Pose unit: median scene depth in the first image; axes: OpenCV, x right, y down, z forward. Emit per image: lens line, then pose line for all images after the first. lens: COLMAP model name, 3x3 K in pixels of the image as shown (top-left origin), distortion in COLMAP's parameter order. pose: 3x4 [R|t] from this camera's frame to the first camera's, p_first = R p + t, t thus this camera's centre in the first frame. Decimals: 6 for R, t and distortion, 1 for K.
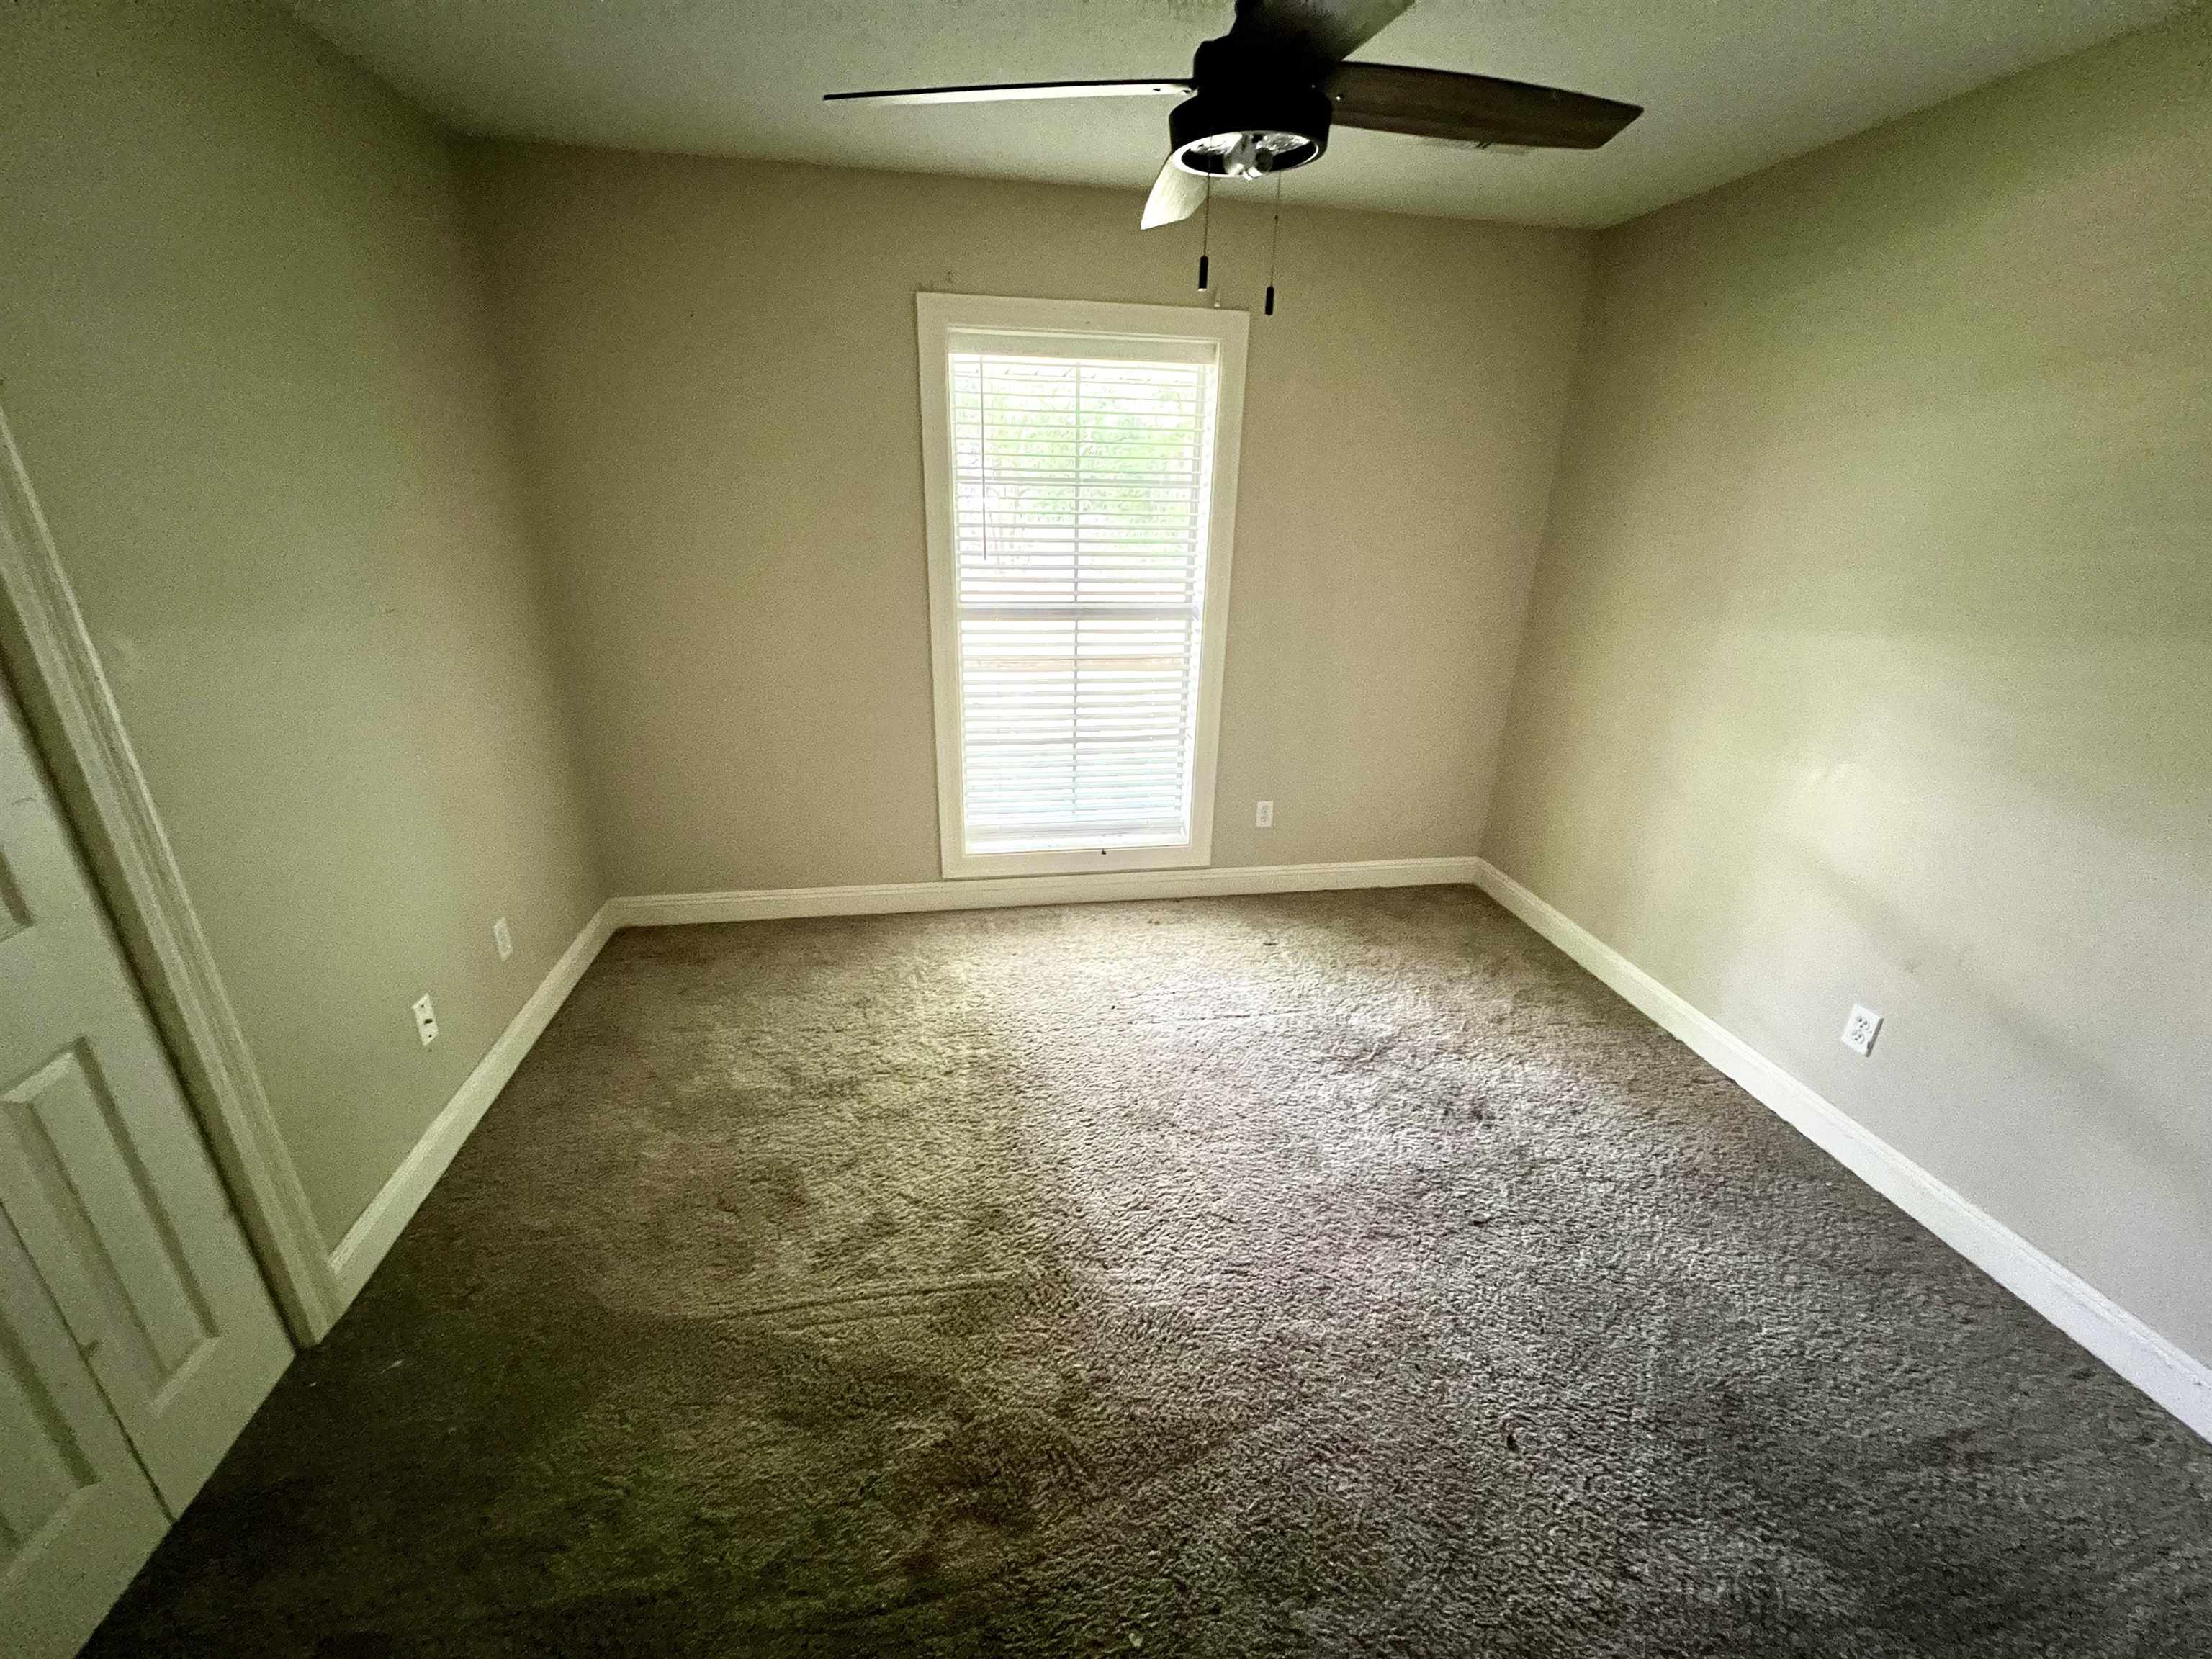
lens RADIAL K [[886.9, 0, 1097.5], [0, 886.9, 826.9], [0, 0, 1]] dist [-0.005566, 0.002375]
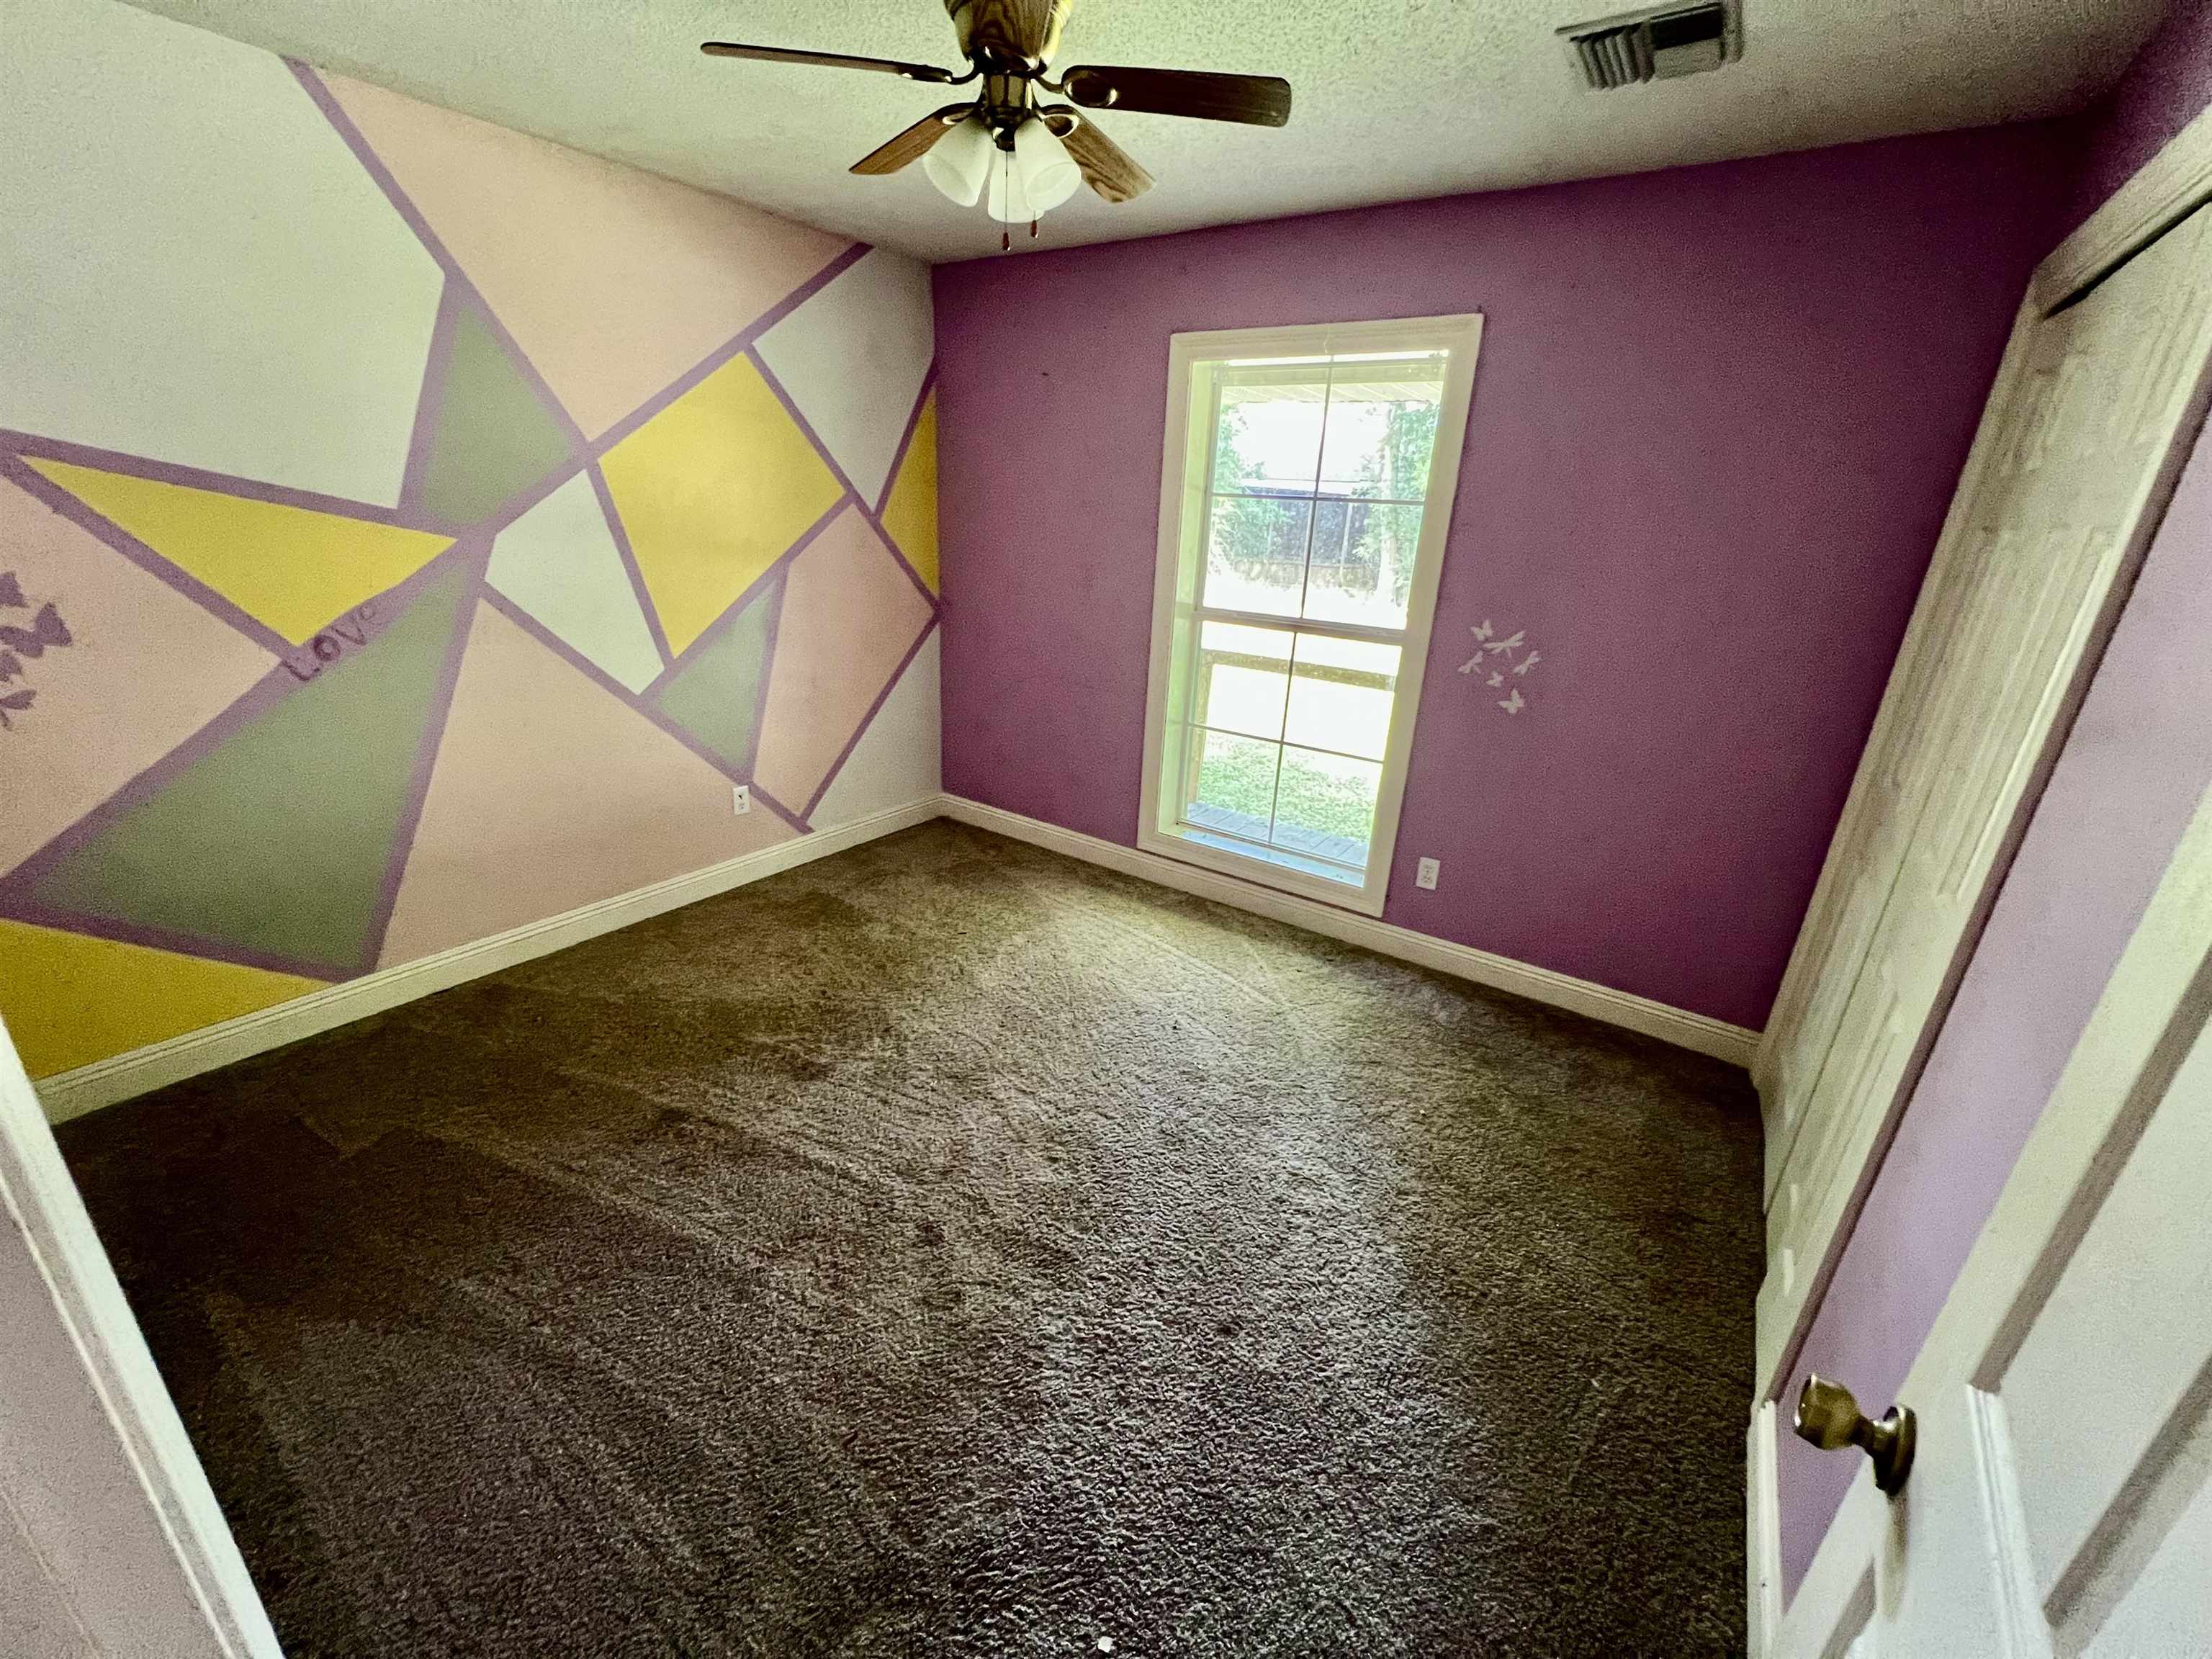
lens RADIAL K [[886.9, 0, 1091.5], [0, 886.9, 825.3], [0, 0, 1]] dist [-0.005566, 0.002375]
pose [[0.728030, 0.254795, -0.636437, 0.495347], [-0.278707, 0.958188, 0.064789, -0.025414], [0.626334, 0.130211, 0.768603, 0.098796]]
